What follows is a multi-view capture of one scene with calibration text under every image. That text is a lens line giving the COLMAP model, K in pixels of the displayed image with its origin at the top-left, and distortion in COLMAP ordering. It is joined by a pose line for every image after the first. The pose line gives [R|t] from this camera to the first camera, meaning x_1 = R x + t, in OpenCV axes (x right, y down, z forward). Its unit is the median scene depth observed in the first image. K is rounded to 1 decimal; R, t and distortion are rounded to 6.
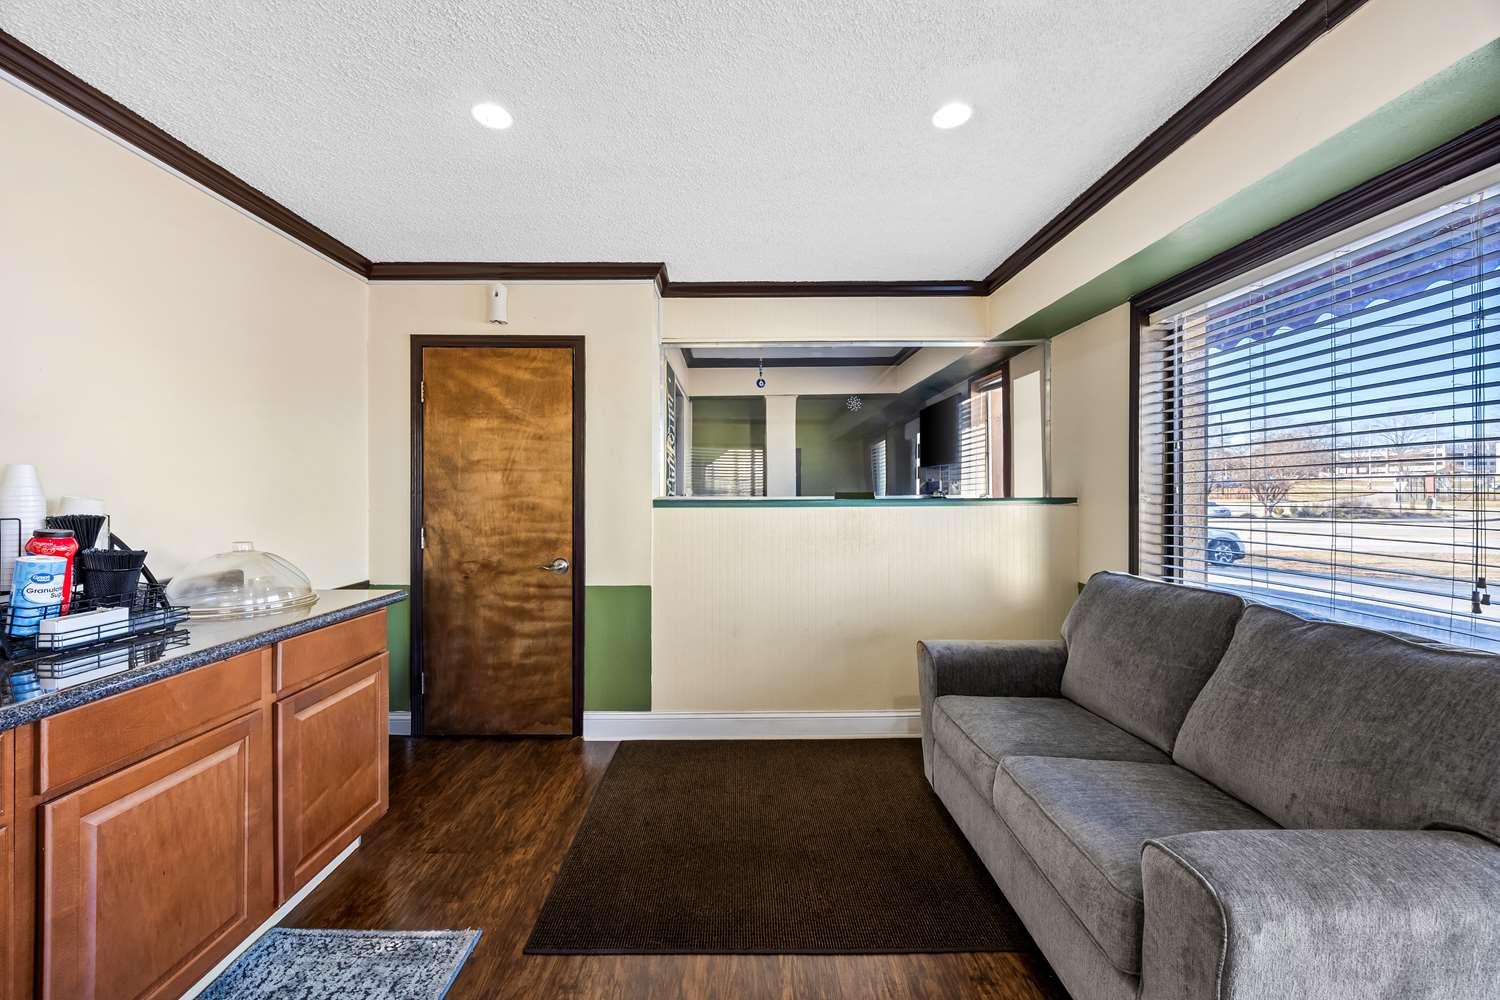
lens RADIAL K [[578.8, 0, 739.5], [0, 578.8, 491.1], [0, 0, 1]] dist [0.000102, -0.000044]
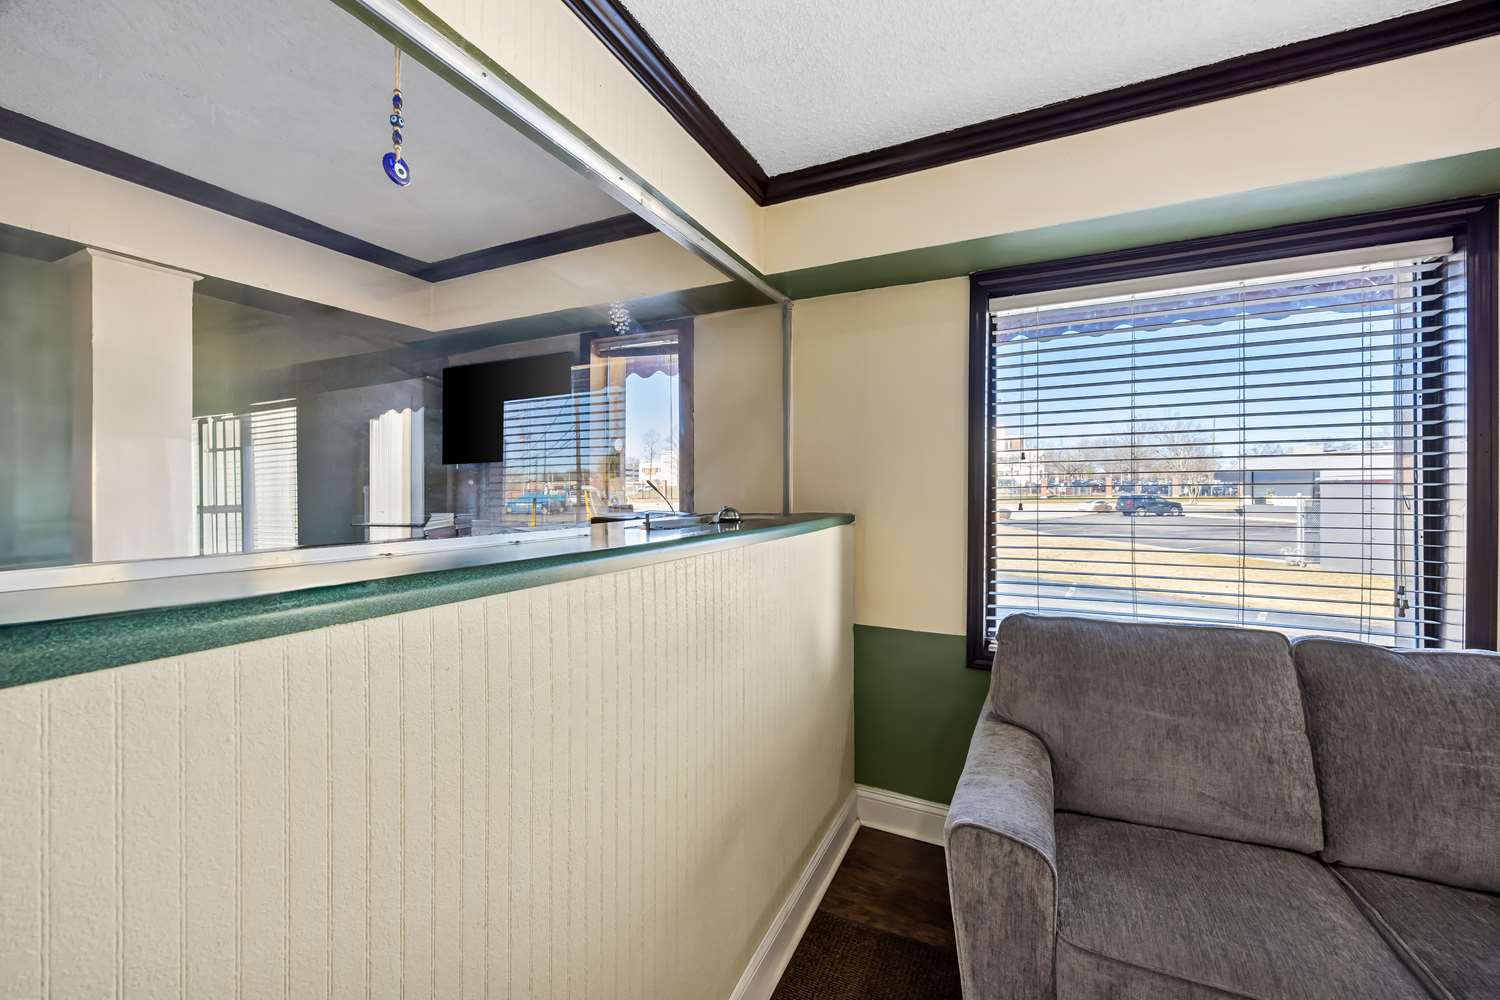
lens RADIAL K [[592.8, 0, 725.8], [0, 592.8, 498.6], [0, 0, 1]] dist [0.018682, 0.000169]
pose [[0.439683, -0.015279, 0.898023, -0.205303], [0.001270, 0.999865, 0.016390, -0.024293], [-0.898152, -0.006066, 0.439643, 0.809744]]
